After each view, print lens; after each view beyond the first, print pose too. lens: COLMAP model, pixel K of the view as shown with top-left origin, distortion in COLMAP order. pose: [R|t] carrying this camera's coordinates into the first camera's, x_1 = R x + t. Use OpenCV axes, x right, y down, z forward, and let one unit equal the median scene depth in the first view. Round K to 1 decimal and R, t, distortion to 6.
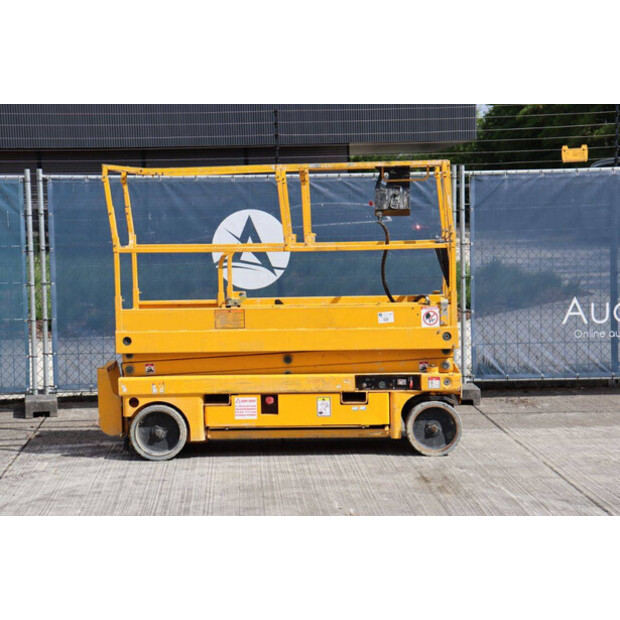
lens RADIAL K [[1337.3, 0, 319.3], [0, 1337.3, 307.9], [0, 0, 1]] dist [0.339687, -0.011359]
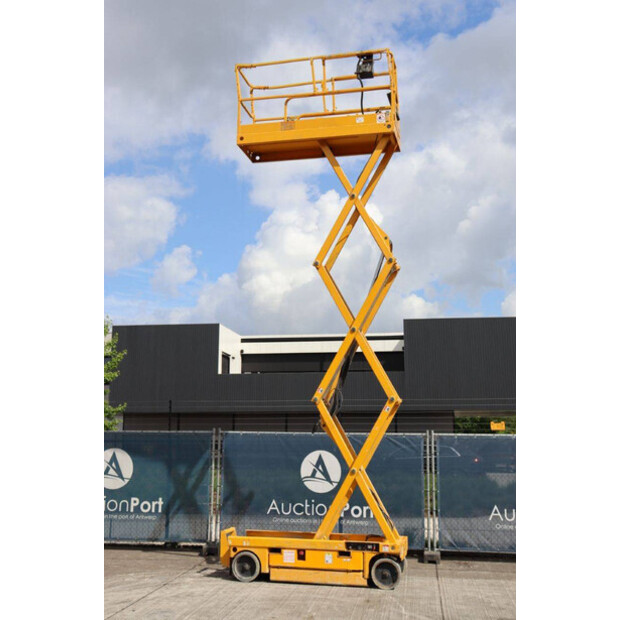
lens RADIAL K [[758.5, 0, 310.0], [0, 758.5, 310.0], [0, 0, 1]] dist [0.016830, 0.062218]
pose [[0.976581, -0.009527, -0.214937, 0.212840], [-0.043417, 0.969740, -0.240249, -0.007476], [0.210722, 0.243955, 0.946616, -0.116052]]
